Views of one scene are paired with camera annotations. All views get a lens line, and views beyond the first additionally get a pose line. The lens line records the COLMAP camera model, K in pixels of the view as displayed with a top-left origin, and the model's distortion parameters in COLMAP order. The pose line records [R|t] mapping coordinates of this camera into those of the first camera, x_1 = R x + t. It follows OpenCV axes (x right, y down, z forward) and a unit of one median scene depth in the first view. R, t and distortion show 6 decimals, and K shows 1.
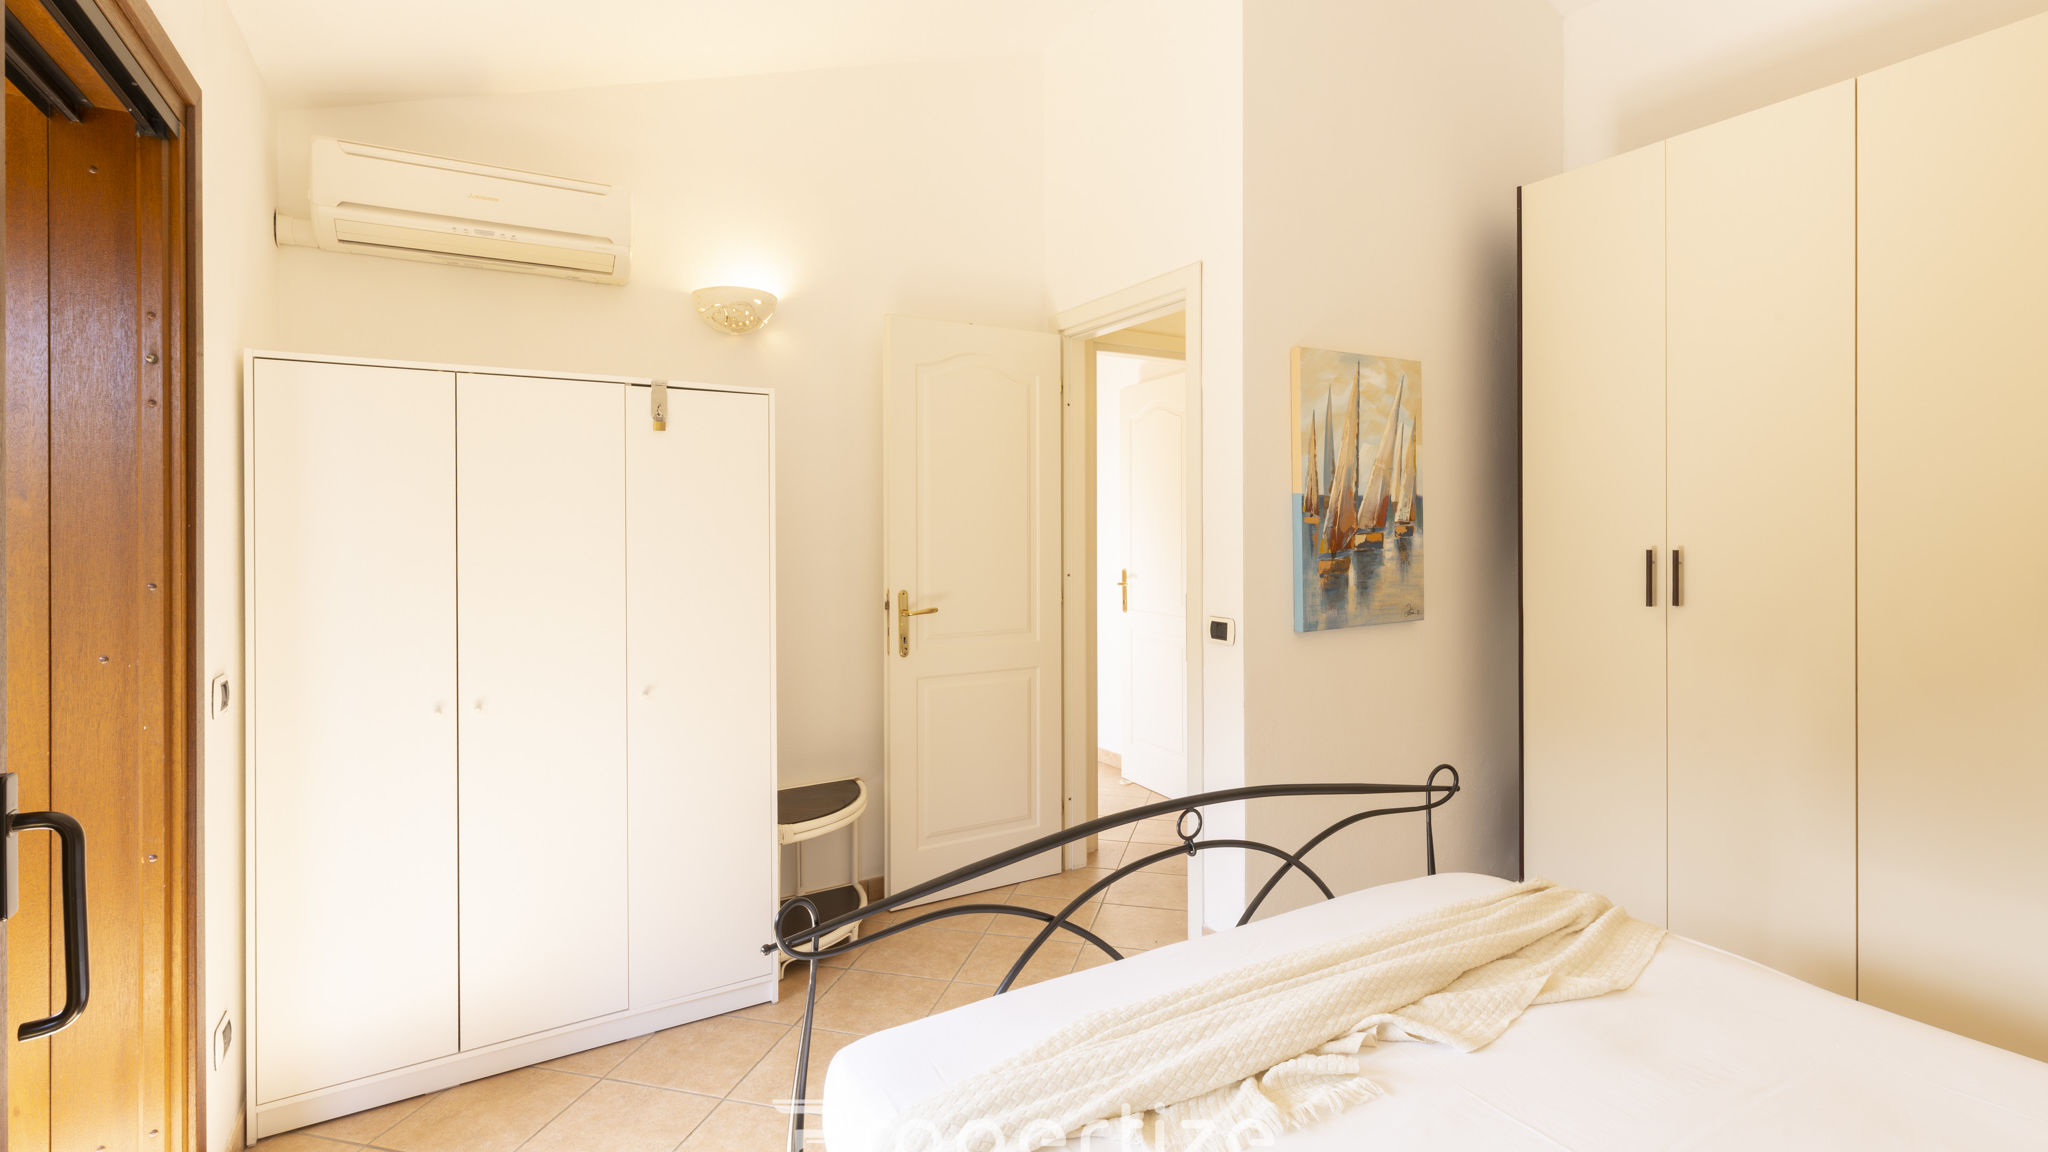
lens RADIAL K [[928.0, 0, 1020.4], [0, 928.0, 543.8], [0, 0, 1]] dist [-0.001508, -0.000431]
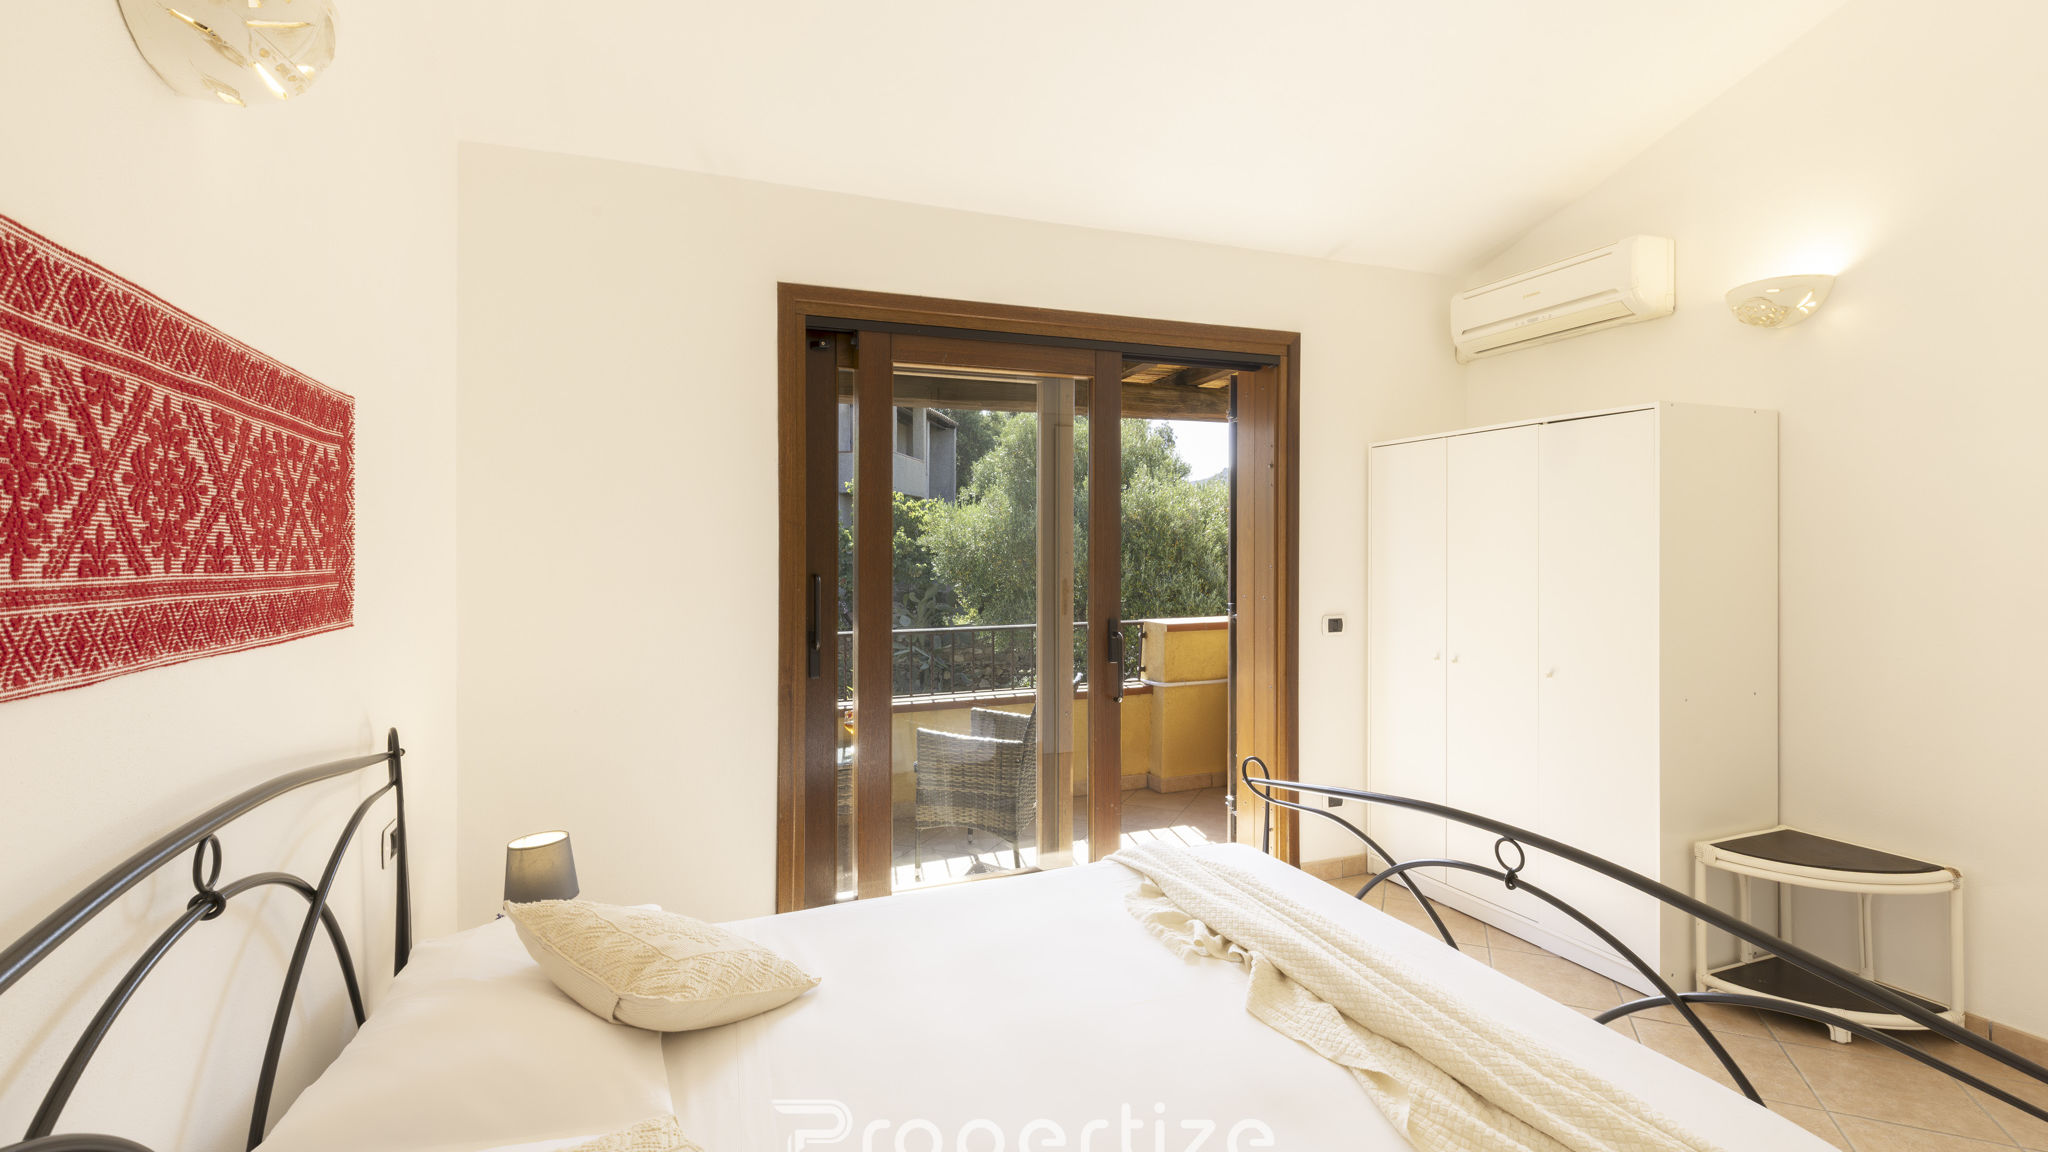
lens RADIAL K [[928.0, 0, 1020.4], [0, 928.0, 543.8], [0, 0, 1]] dist [-0.001508, -0.000431]
pose [[-0.163259, 0.003086, -0.986578, 1.287446], [-0.002387, 0.999991, 0.003523, -0.018456], [0.986580, 0.002930, -0.163250, 0.711254]]
